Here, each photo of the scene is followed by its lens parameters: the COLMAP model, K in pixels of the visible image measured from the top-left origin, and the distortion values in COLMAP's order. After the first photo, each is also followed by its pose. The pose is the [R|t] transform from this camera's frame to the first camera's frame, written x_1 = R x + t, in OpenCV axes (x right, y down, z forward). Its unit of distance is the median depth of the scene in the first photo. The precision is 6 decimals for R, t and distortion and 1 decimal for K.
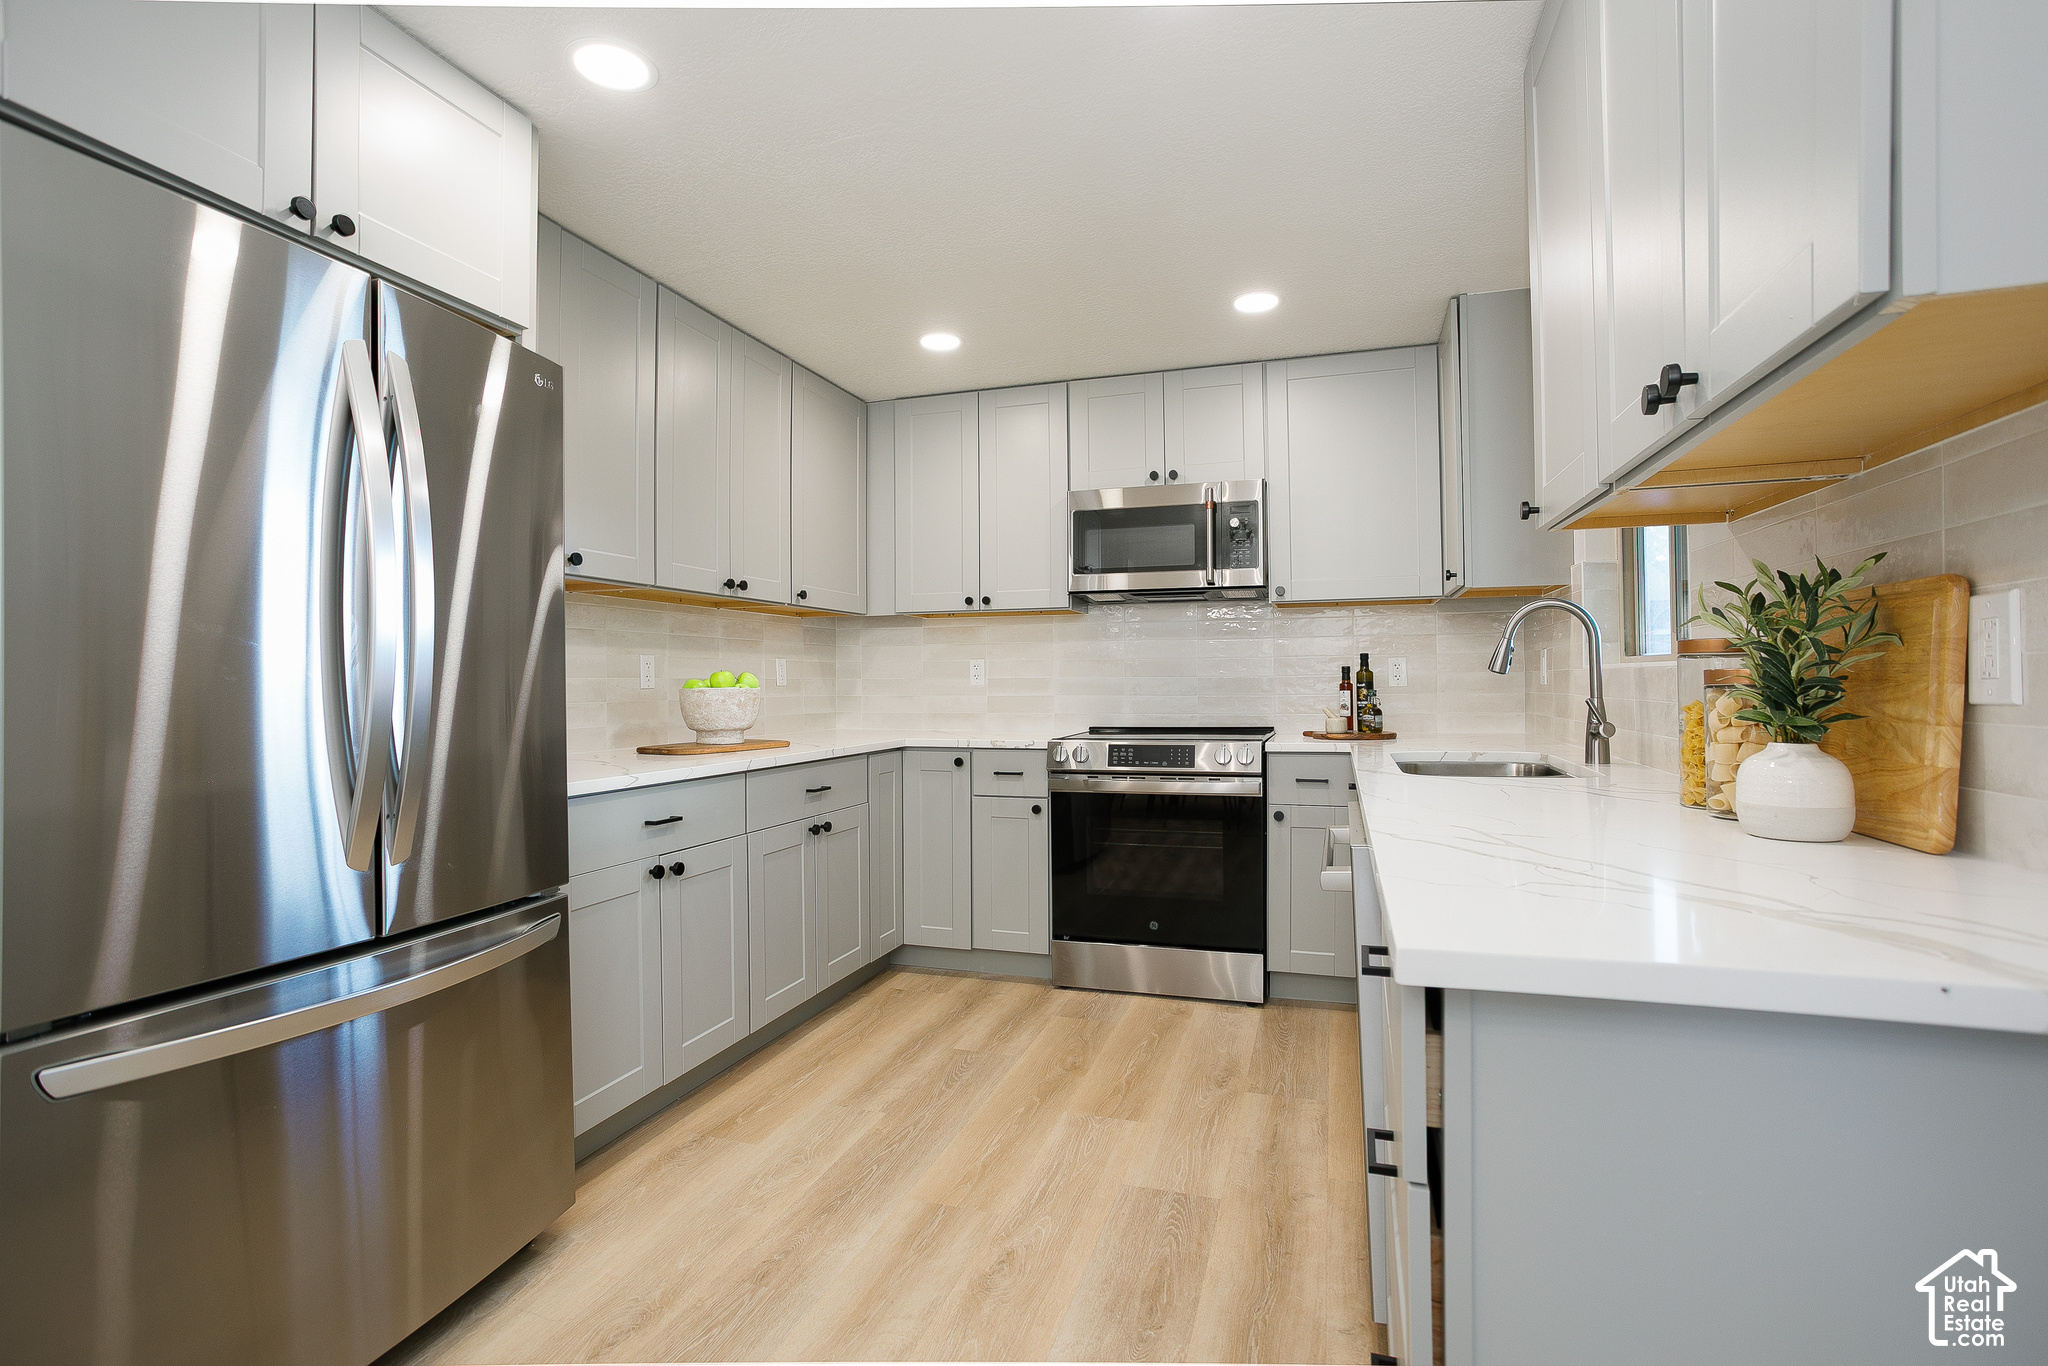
lens RADIAL K [[980.2, 0, 1037.3], [0, 980.2, 682.4], [0, 0, 1]] dist [-0.049241, 0.002627]
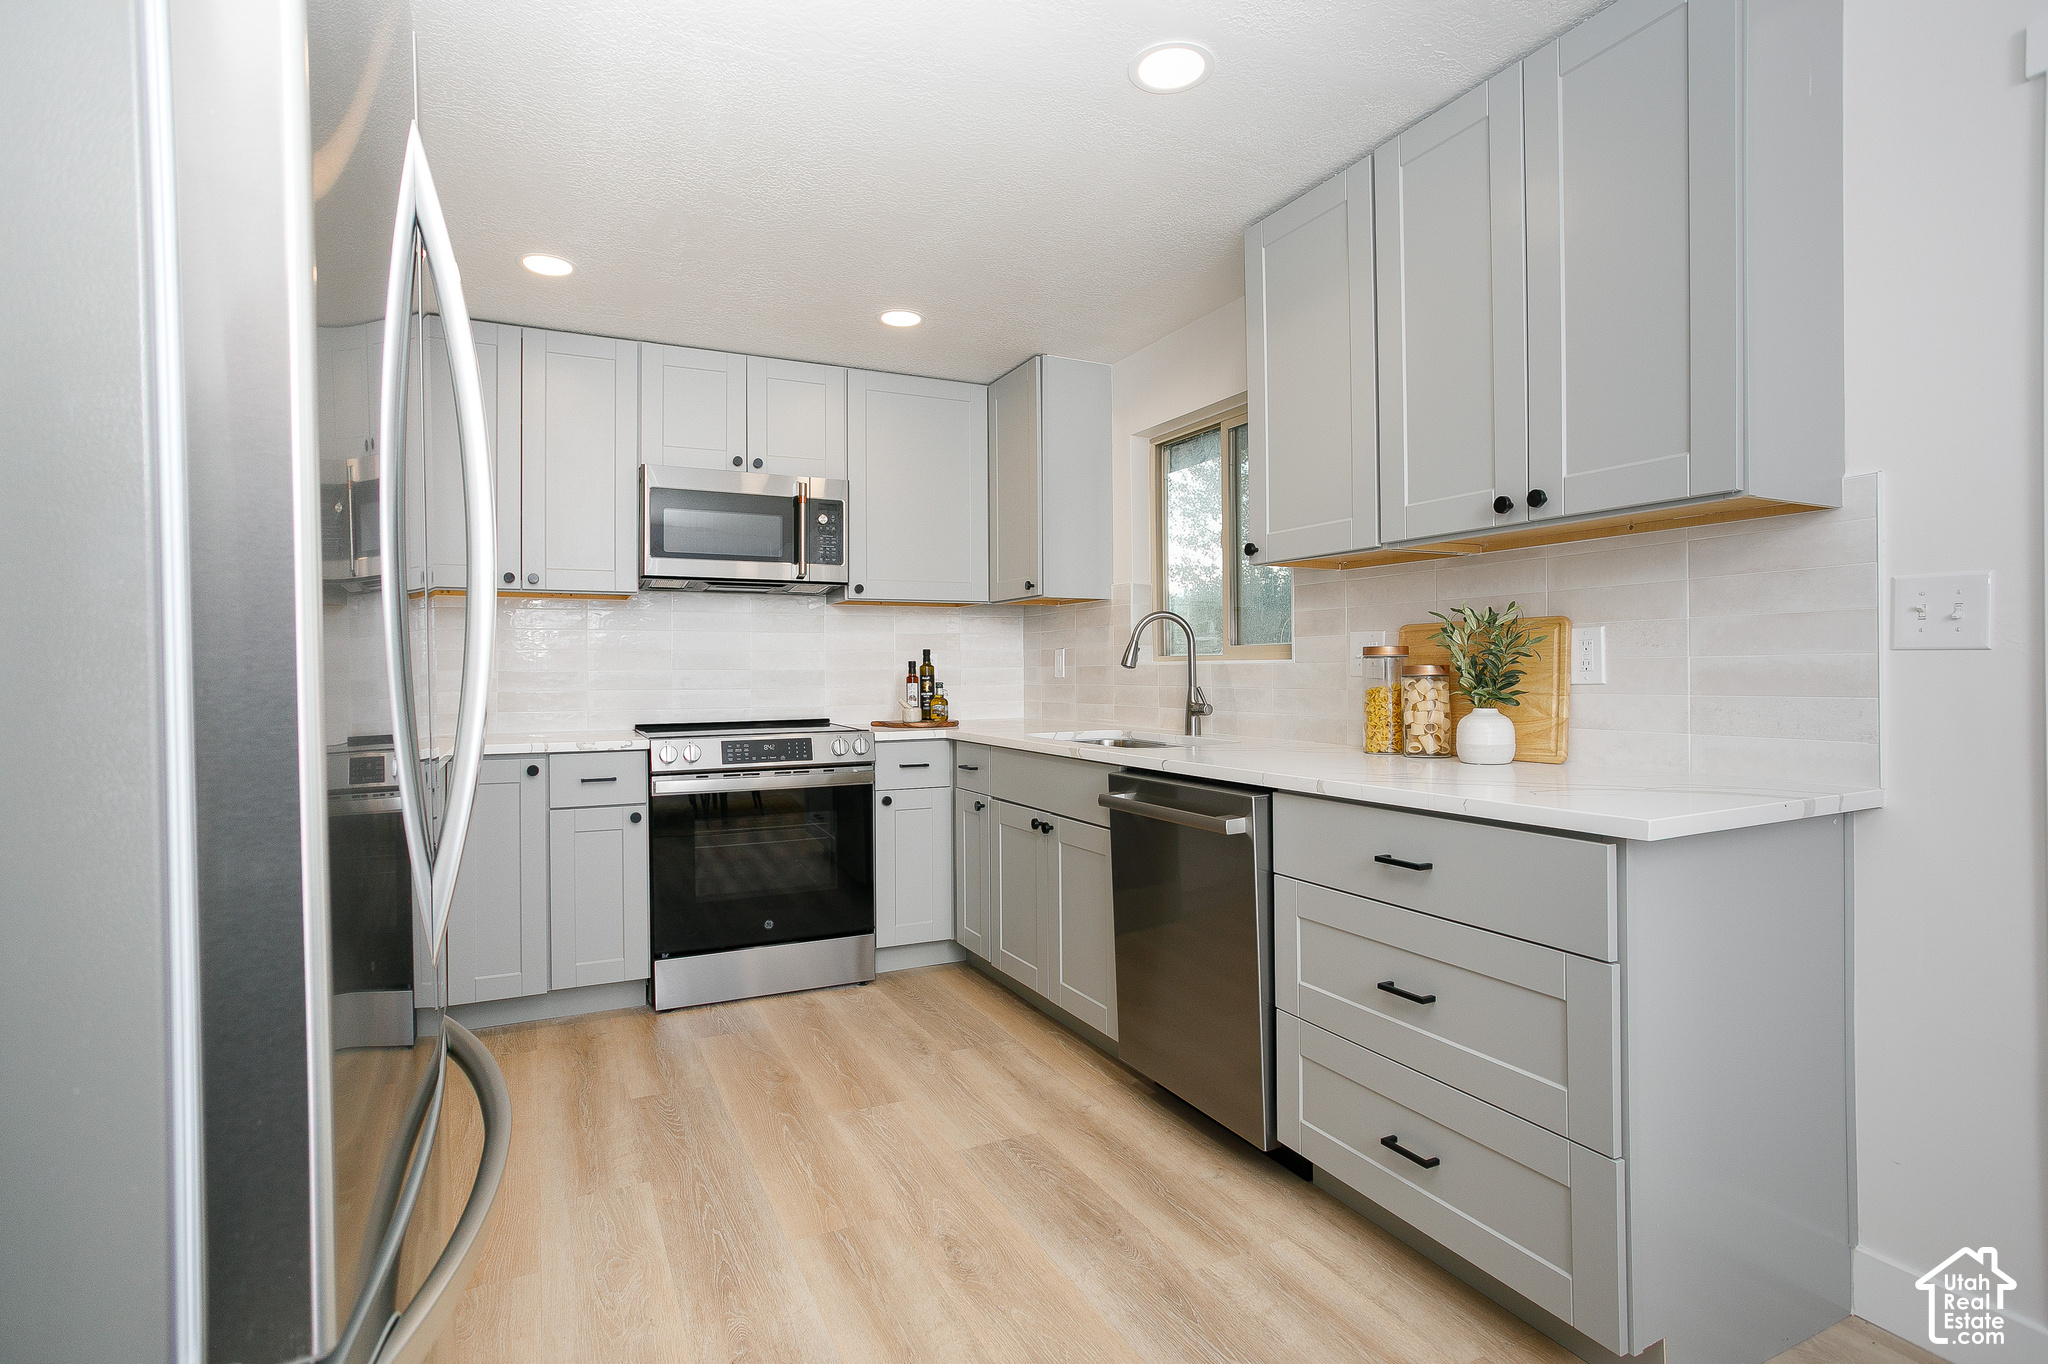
lens RADIAL K [[980.2, 0, 1046.0], [0, 980.2, 677.0], [0, 0, 1]] dist [-0.049241, 0.002627]
pose [[0.701292, 0.001267, 0.712873, -0.385722], [-0.001163, 0.999999, -0.000633, 0.002064], [-0.712873, -0.000385, 0.701293, 0.123623]]
